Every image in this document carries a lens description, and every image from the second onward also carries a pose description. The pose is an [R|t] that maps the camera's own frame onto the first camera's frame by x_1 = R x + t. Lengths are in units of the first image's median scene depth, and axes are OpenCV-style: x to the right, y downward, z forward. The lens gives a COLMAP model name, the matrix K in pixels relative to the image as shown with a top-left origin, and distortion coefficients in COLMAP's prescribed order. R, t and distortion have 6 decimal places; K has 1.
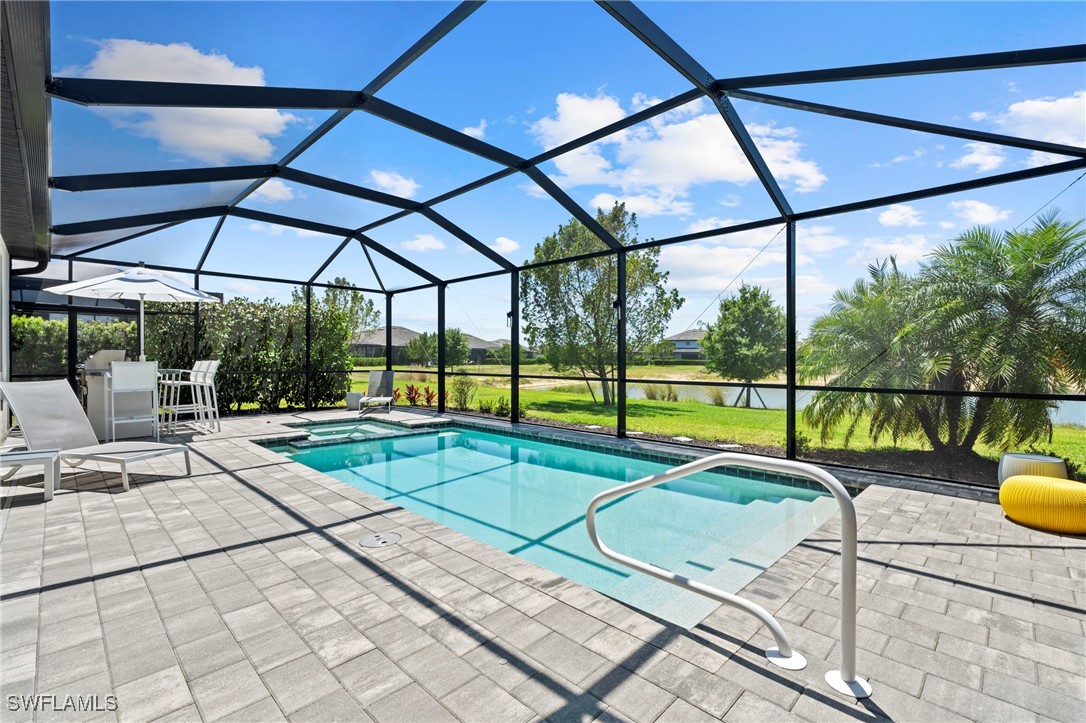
lens RADIAL K [[485.2, 0, 539.8], [0, 485.2, 359.5], [0, 0, 1]] dist [-0.000992, -0.000155]
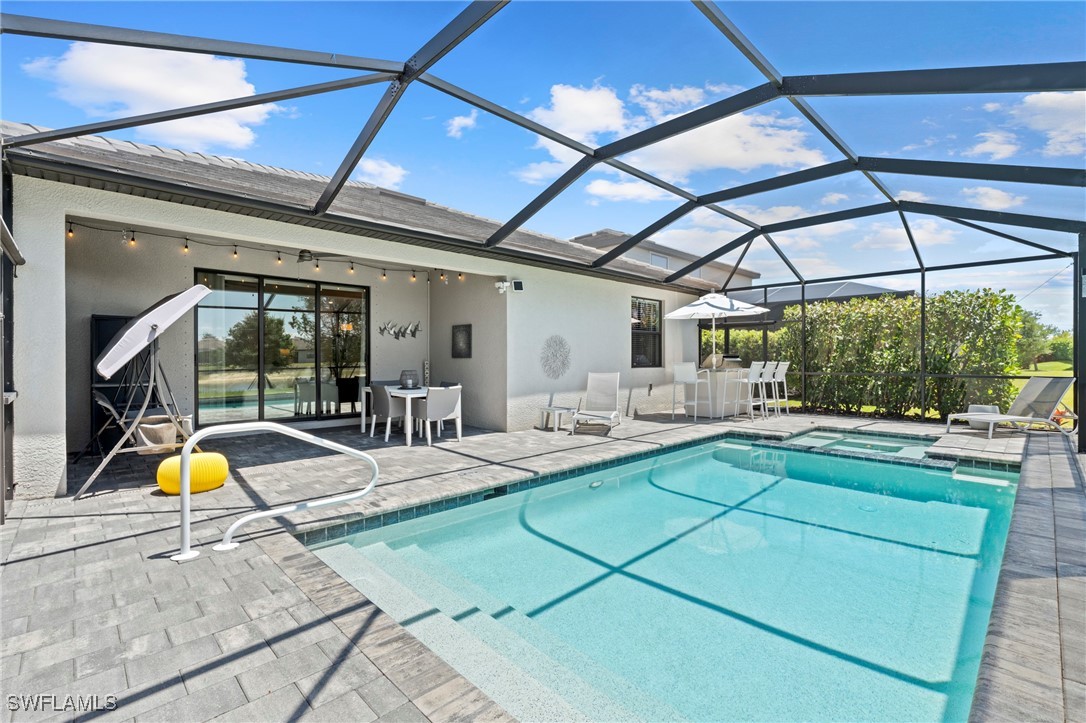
lens RADIAL K [[485.2, 0, 539.8], [0, 485.2, 359.5], [0, 0, 1]] dist [-0.000992, -0.000155]
pose [[-0.022680, -0.004575, -0.999732, 1.196262], [0.003424, 0.999983, -0.004654, 0.001211], [0.999737, -0.003529, -0.022664, 1.185362]]
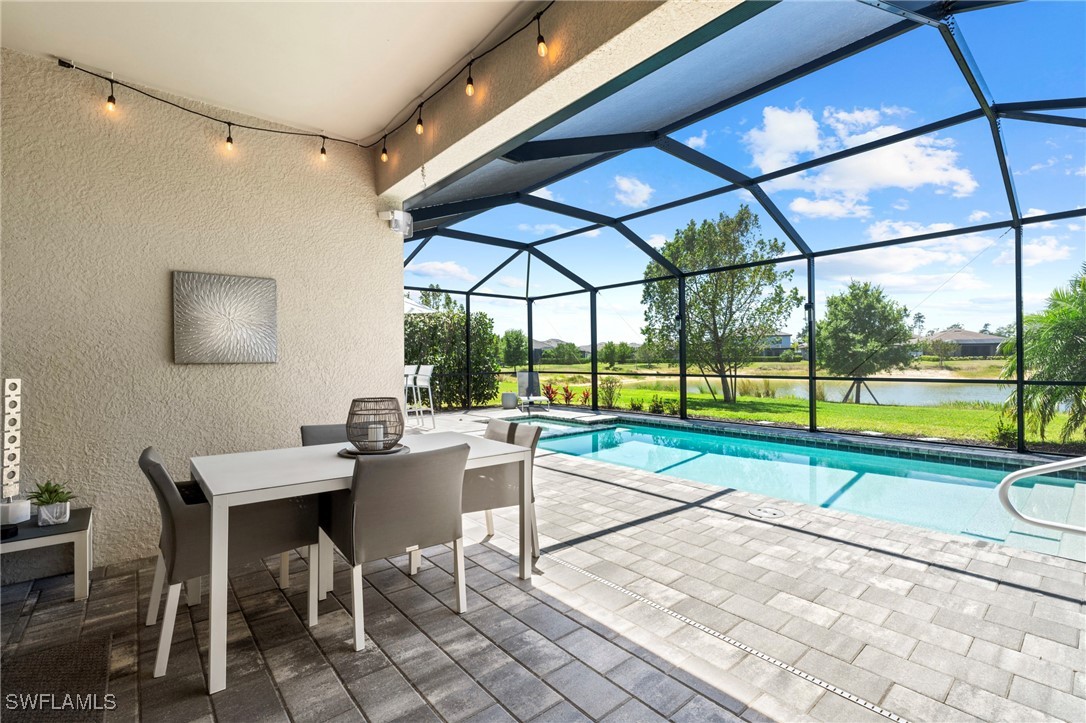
lens RADIAL K [[483.3, 0, 543.0], [0, 483.3, 363.6], [0, 0, 1]] dist [-0.002919, 0.000888]
pose [[0.996798, -0.014866, -0.078573, -0.730585], [0.015637, 0.999835, 0.009200, -0.016608], [0.078423, -0.010399, 0.996866, -0.219629]]
